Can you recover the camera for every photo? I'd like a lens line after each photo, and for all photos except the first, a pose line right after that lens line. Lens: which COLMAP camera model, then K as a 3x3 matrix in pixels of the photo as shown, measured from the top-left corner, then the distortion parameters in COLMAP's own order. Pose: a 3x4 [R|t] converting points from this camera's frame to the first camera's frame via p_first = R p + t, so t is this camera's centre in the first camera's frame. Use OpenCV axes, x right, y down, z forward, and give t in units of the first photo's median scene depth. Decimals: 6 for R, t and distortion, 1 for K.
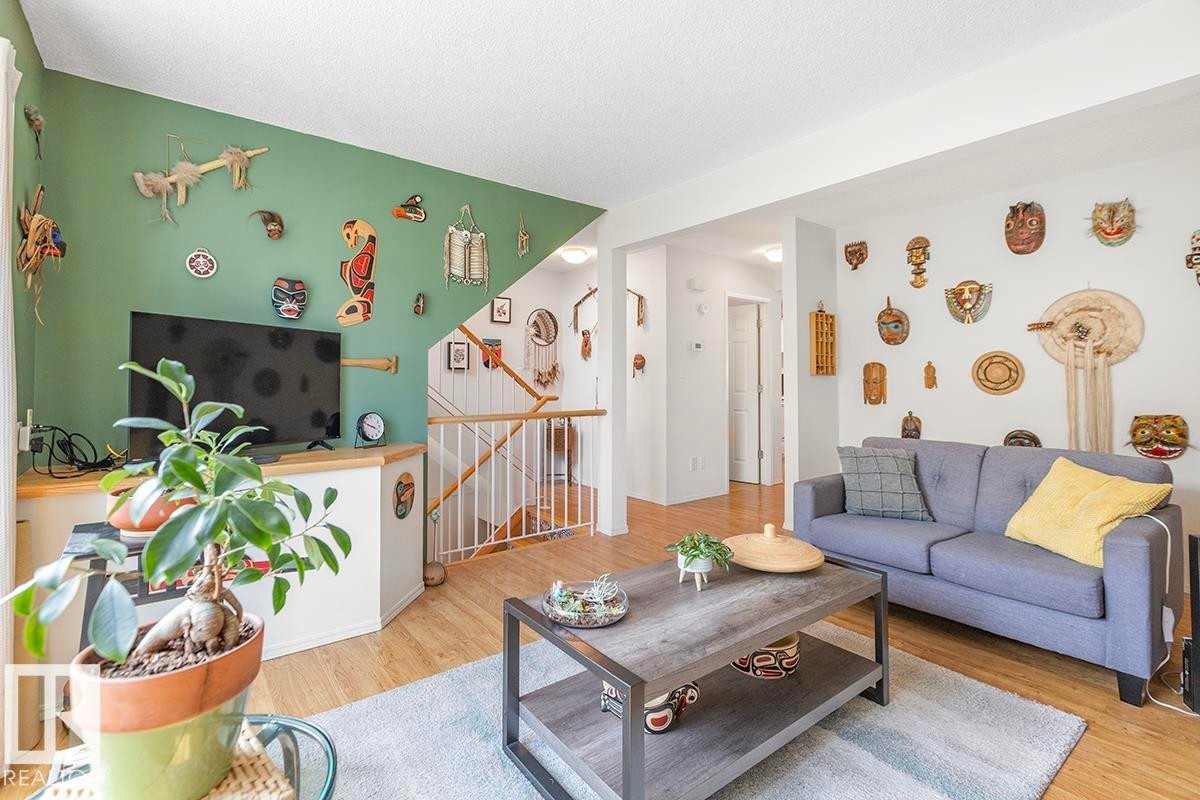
lens RADIAL K [[546.9, 0, 598.1], [0, 546.9, 399.0], [0, 0, 1]] dist [0.000751, 0.000057]
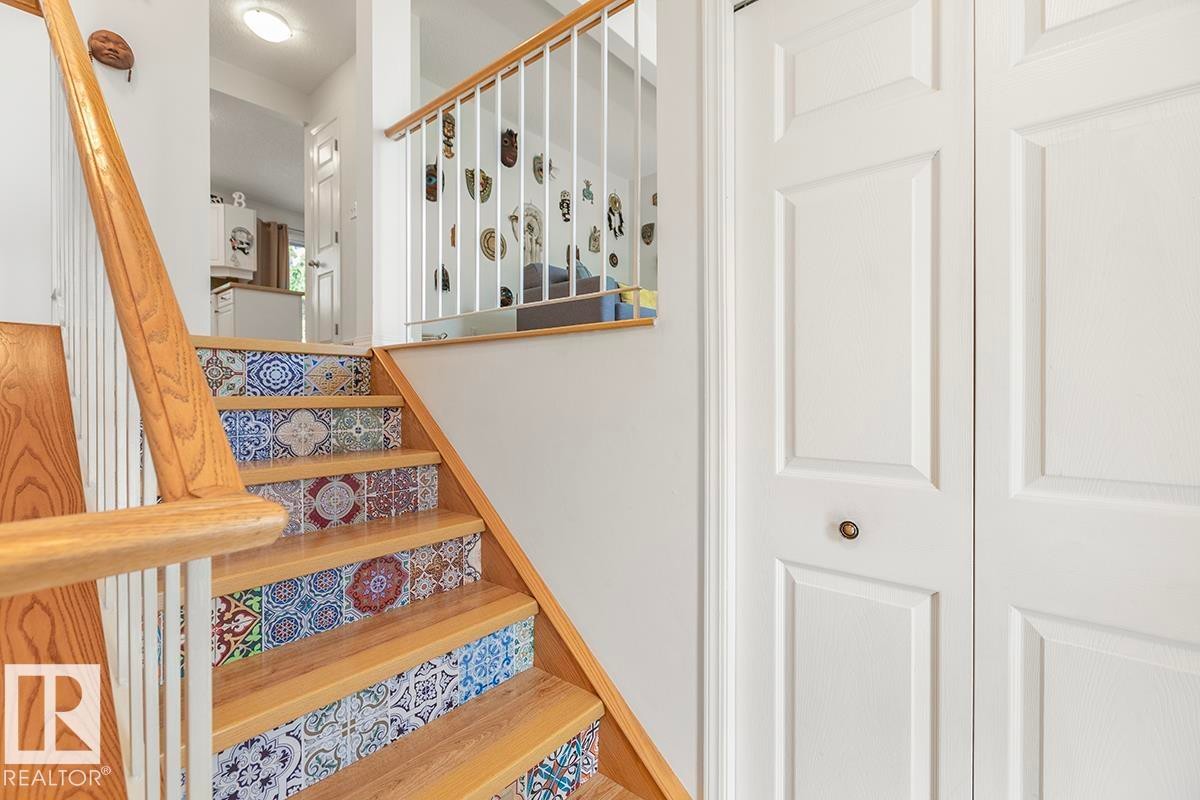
lens RADIAL K [[546.9, 0, 598.1], [0, 546.9, 399.0], [0, 0, 1]] dist [0.000751, 0.000057]
pose [[-0.205742, -0.004341, 0.978597, -0.710531], [0.026395, 0.999602, 0.009984, 0.351472], [-0.978250, 0.027884, -0.205545, 1.085624]]
